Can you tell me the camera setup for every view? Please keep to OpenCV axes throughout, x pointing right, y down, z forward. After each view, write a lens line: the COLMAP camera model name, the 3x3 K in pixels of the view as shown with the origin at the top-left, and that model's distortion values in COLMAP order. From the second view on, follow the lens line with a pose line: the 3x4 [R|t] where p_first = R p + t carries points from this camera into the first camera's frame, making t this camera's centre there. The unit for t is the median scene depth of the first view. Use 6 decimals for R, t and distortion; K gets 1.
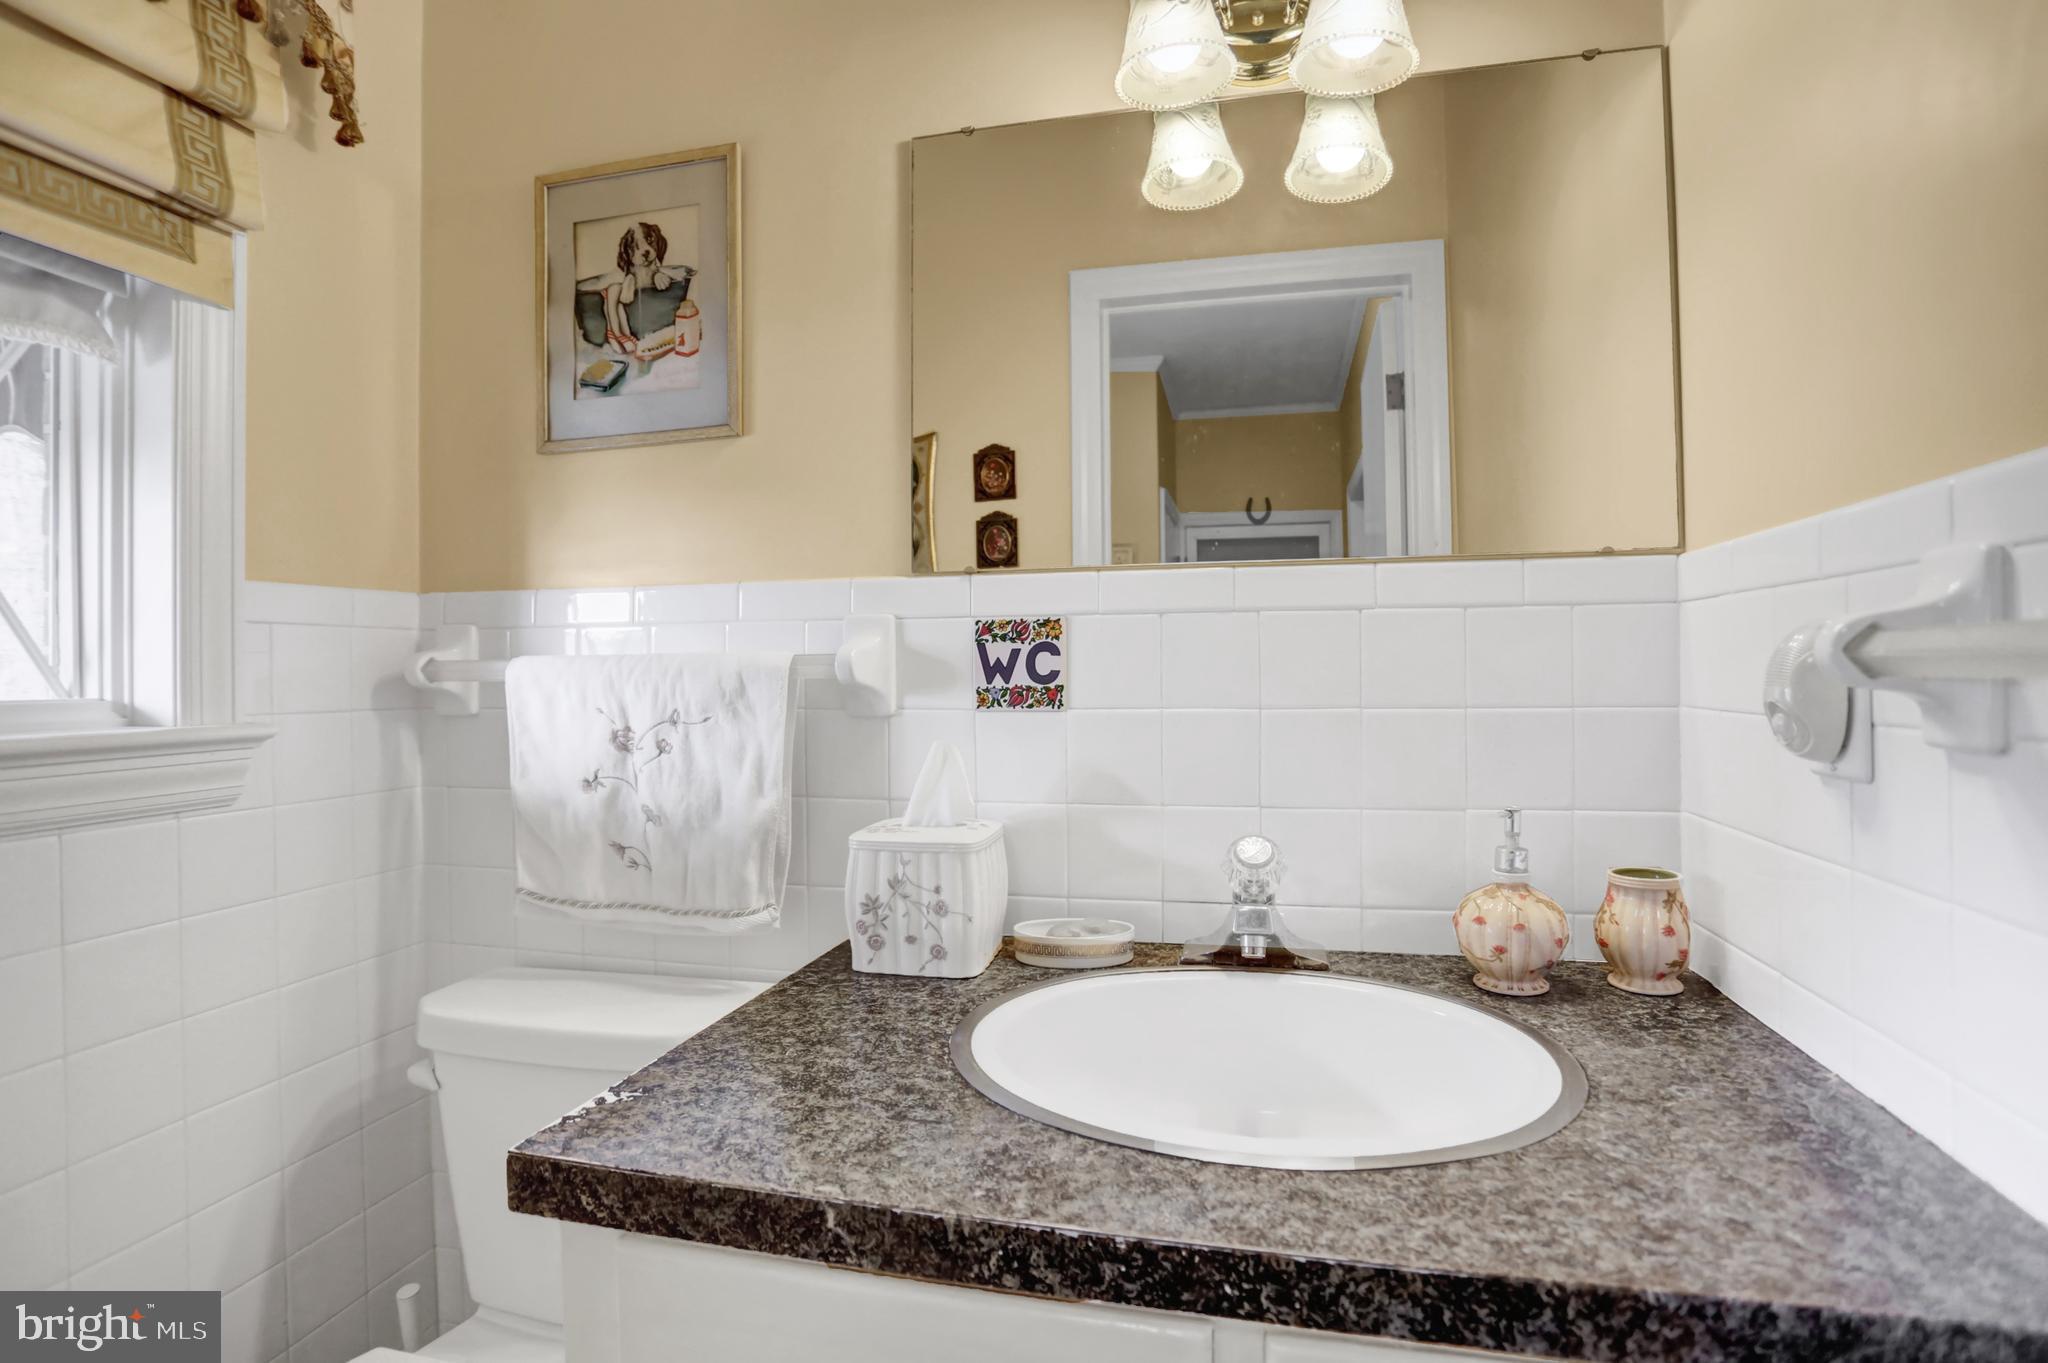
lens RADIAL K [[943.3, 0, 1064.9], [0, 943.3, 661.0], [0, 0, 1]] dist [-0.051470, 0.022534]
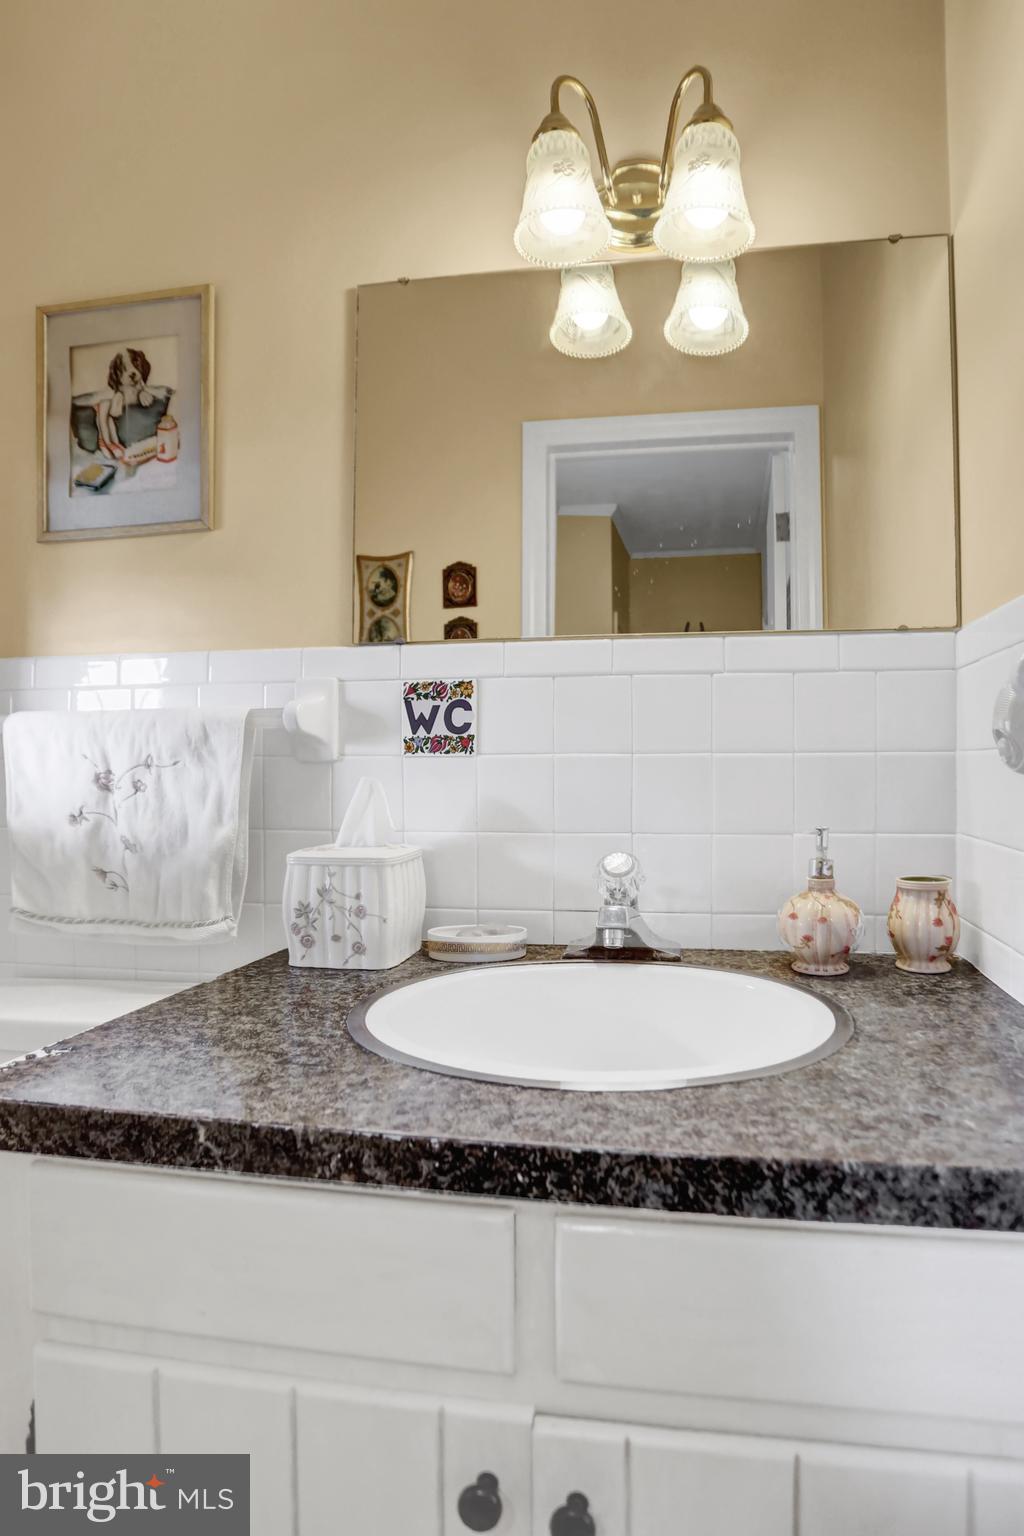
lens RADIAL K [[765.3, 0, 611.3], [0, 765.3, 765.5], [0, 0, 1]] dist [-0.041438, 0.012396]
pose [[0.997246, 0.004837, 0.074000, 0.128635], [-0.005109, 0.999981, 0.003484, 0.076180], [-0.073982, -0.003853, 0.997252, -0.003175]]
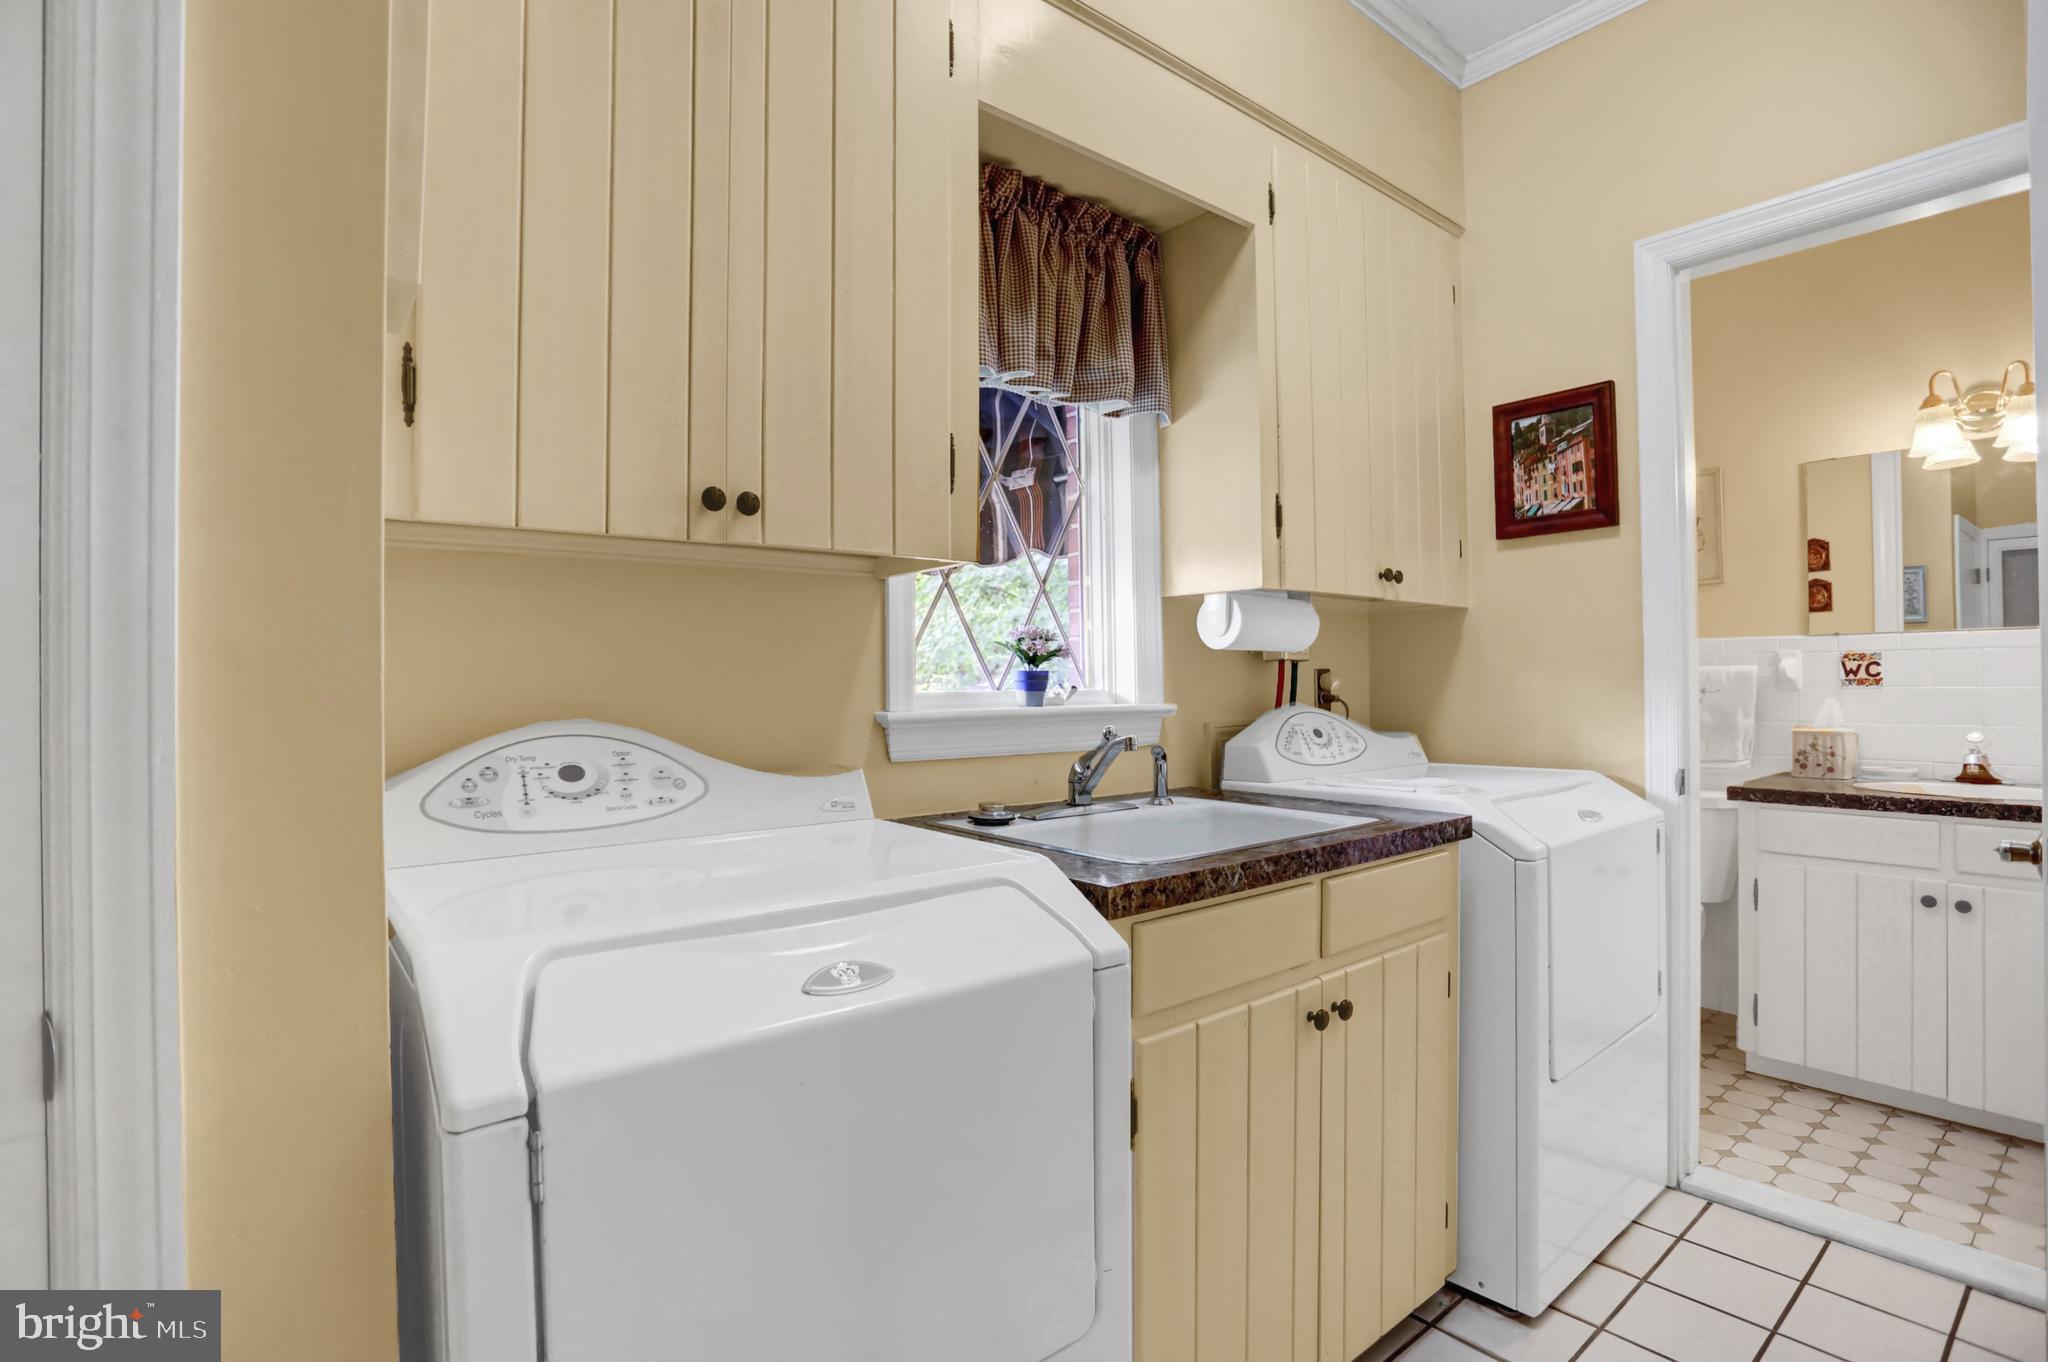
lens RADIAL K [[1004.2, 0, 1033.1], [0, 1004.2, 668.0], [0, 0, 1]] dist [-0.069673, 0.025008]
pose [[0.778444, -0.003431, -0.627705, -0.194230], [0.004813, 0.999988, 0.000502, -0.017445], [0.627696, -0.003412, 0.778451, -3.159015]]
